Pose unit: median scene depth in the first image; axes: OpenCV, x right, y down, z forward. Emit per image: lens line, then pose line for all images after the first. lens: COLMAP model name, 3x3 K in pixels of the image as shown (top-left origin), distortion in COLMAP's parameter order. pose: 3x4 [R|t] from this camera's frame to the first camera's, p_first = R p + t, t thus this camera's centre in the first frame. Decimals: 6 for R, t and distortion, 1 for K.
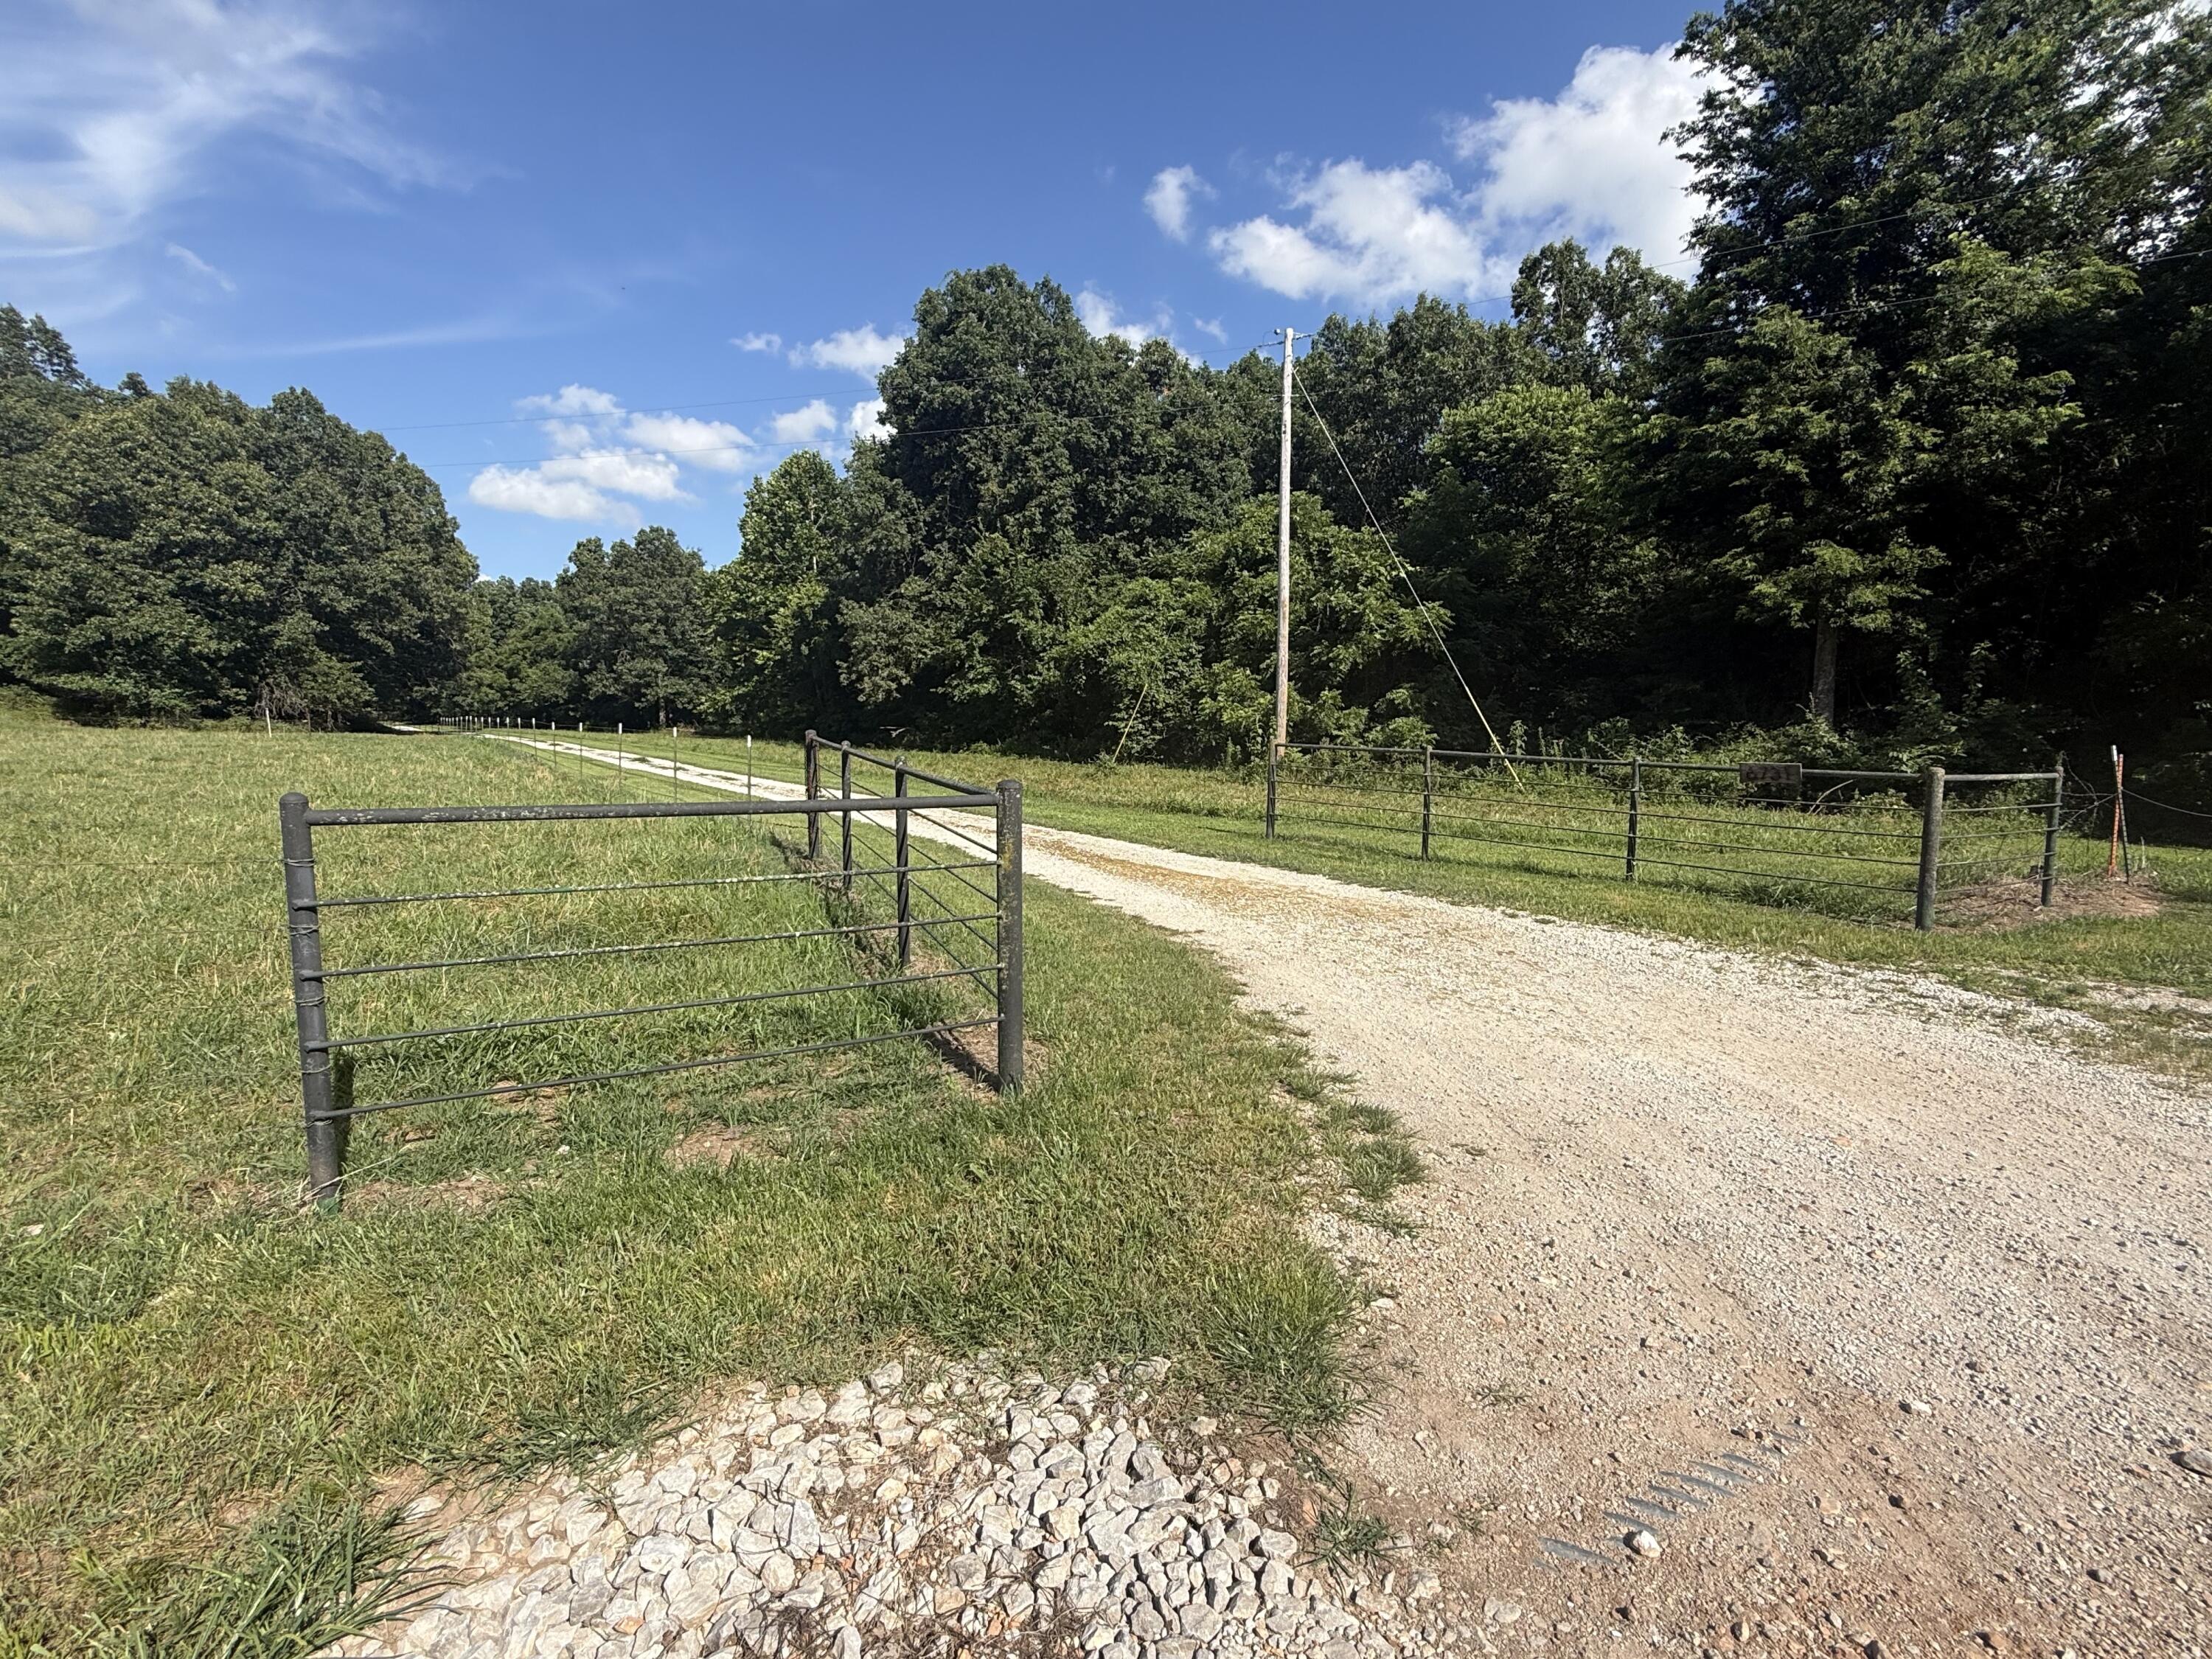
lens RADIAL K [[1028.8, 0, 1108.6], [0, 1028.8, 837.5], [0, 0, 1]] dist [0.003060, 0.000129]
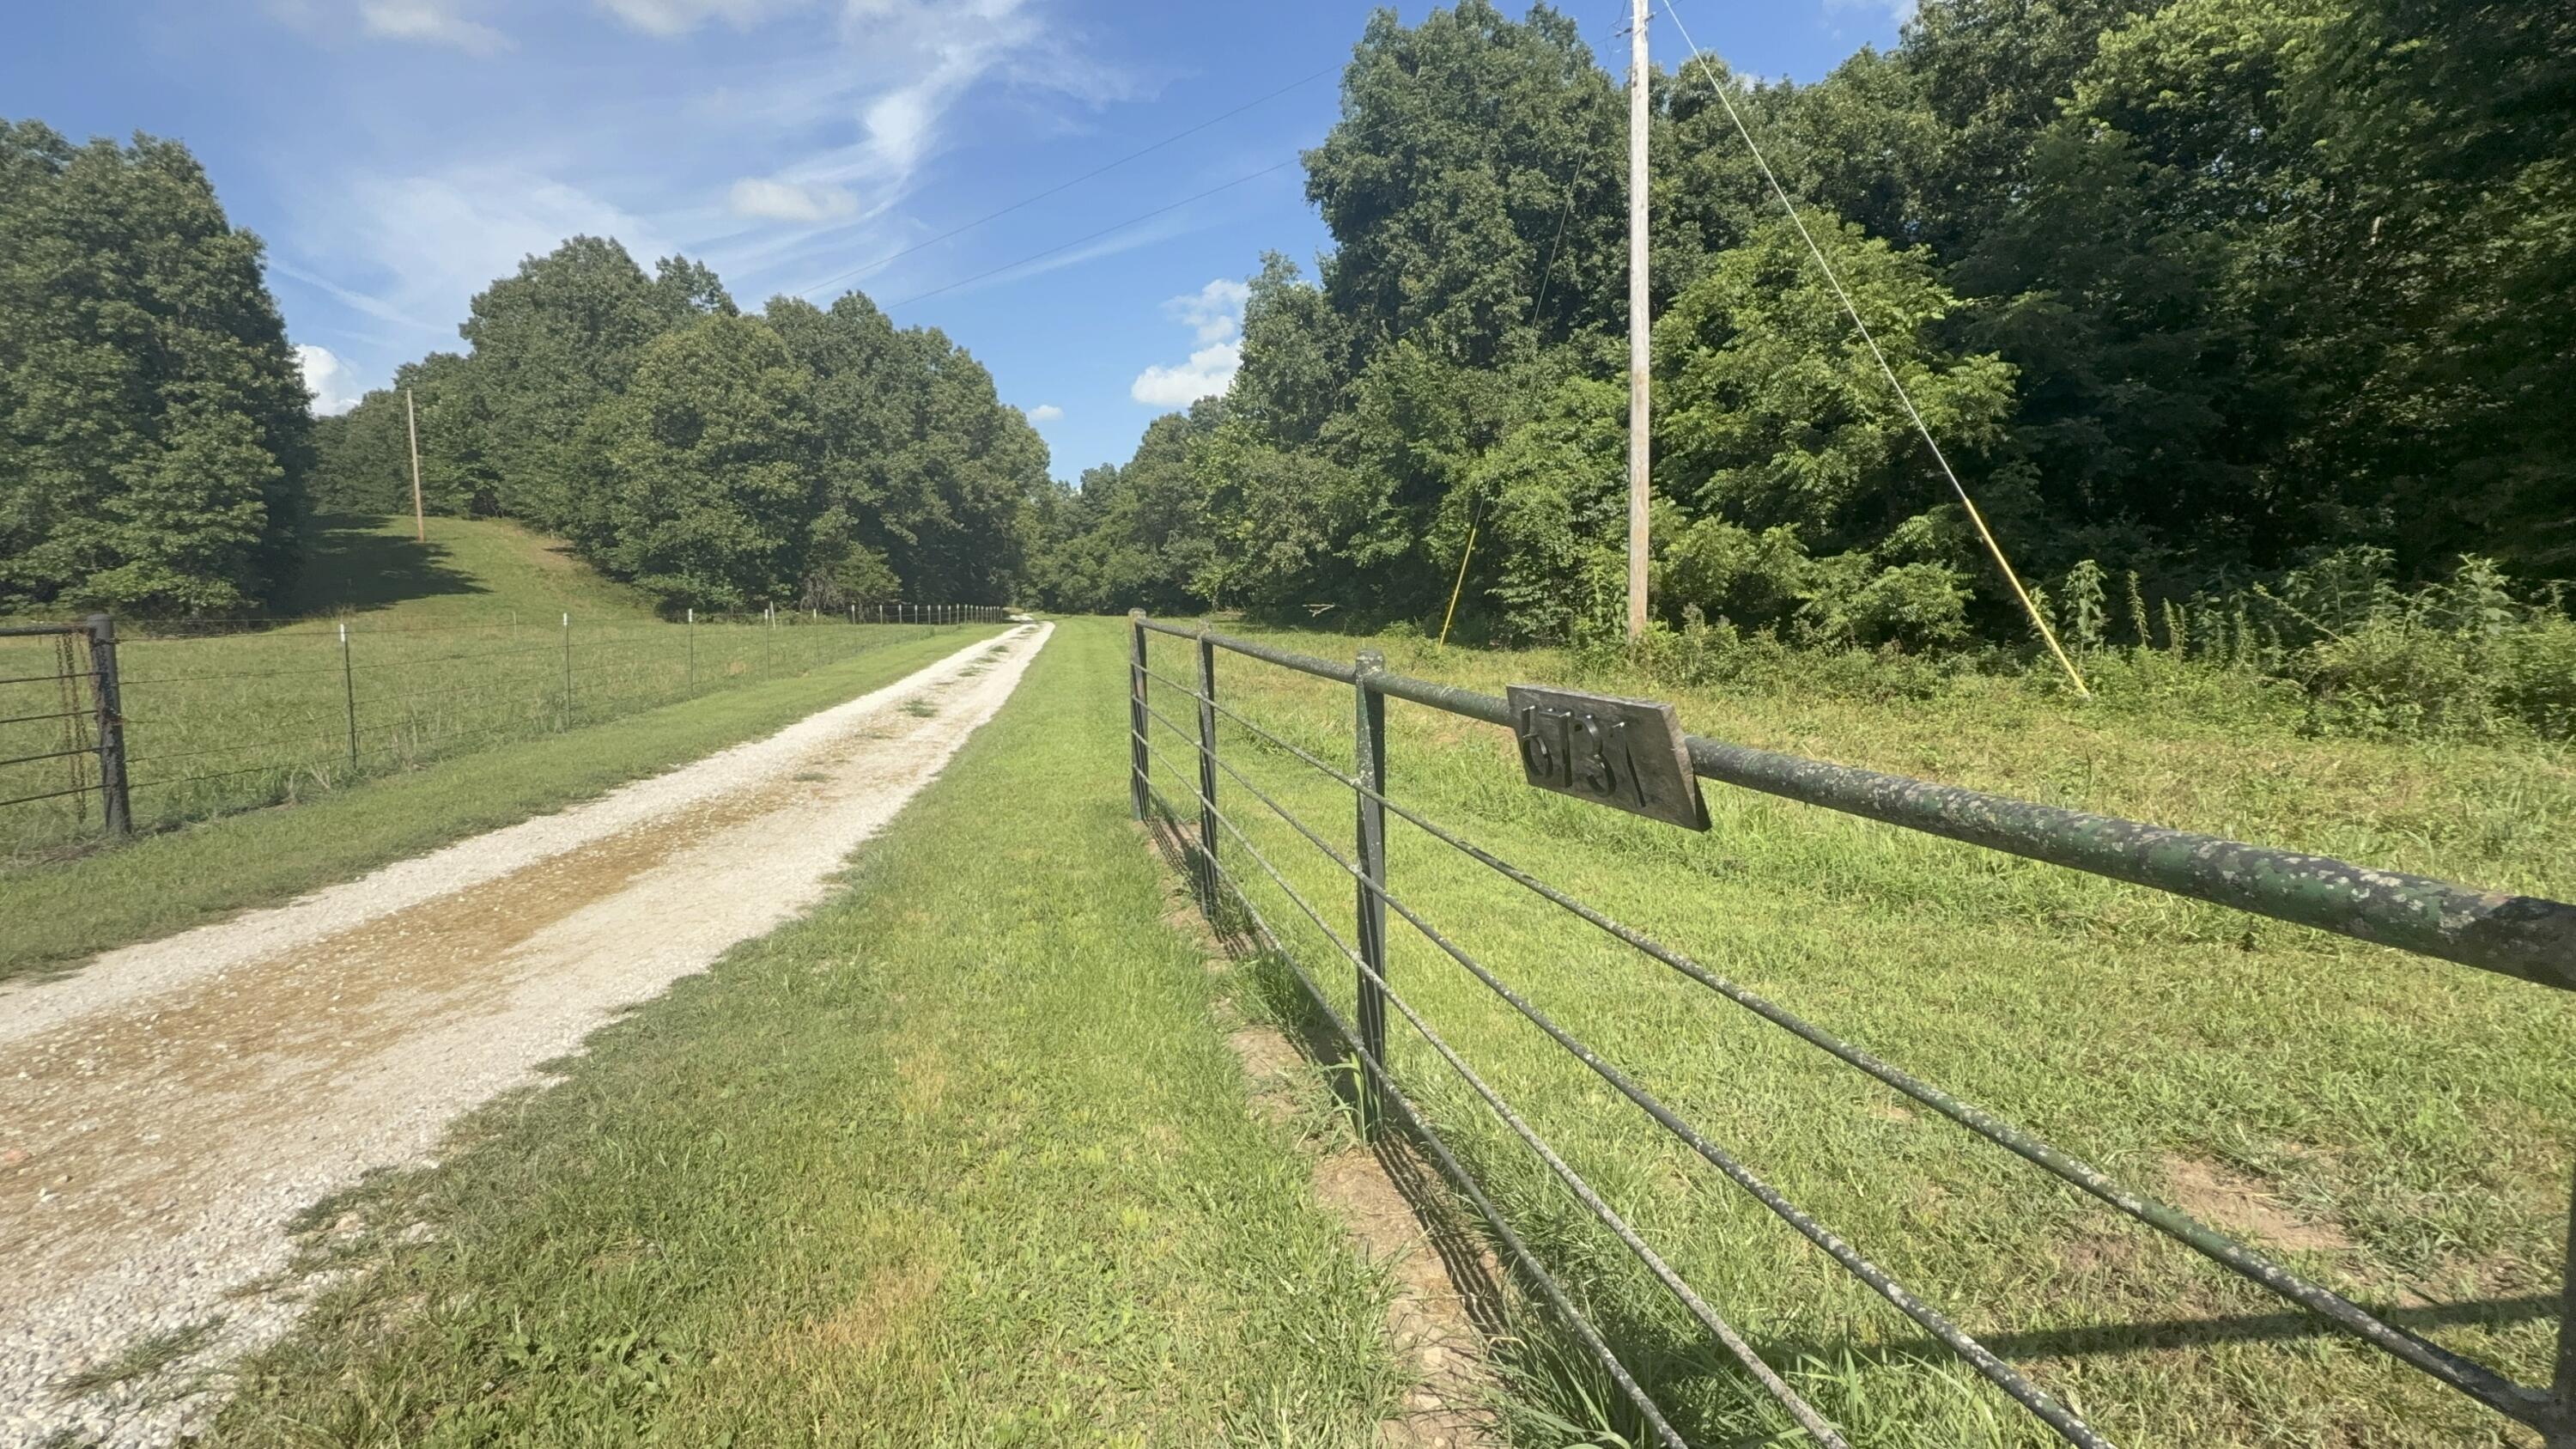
lens RADIAL K [[1166.1, 0, 1288.0], [0, 1166.1, 724.5], [0, 0, 1]] dist [-0.000975, -0.000204]
pose [[0.912385, 0.017459, -0.408961, 0.140928], [-0.019464, 0.999810, -0.000740, -0.013284], [0.408871, 0.008635, 0.912552, 0.166046]]
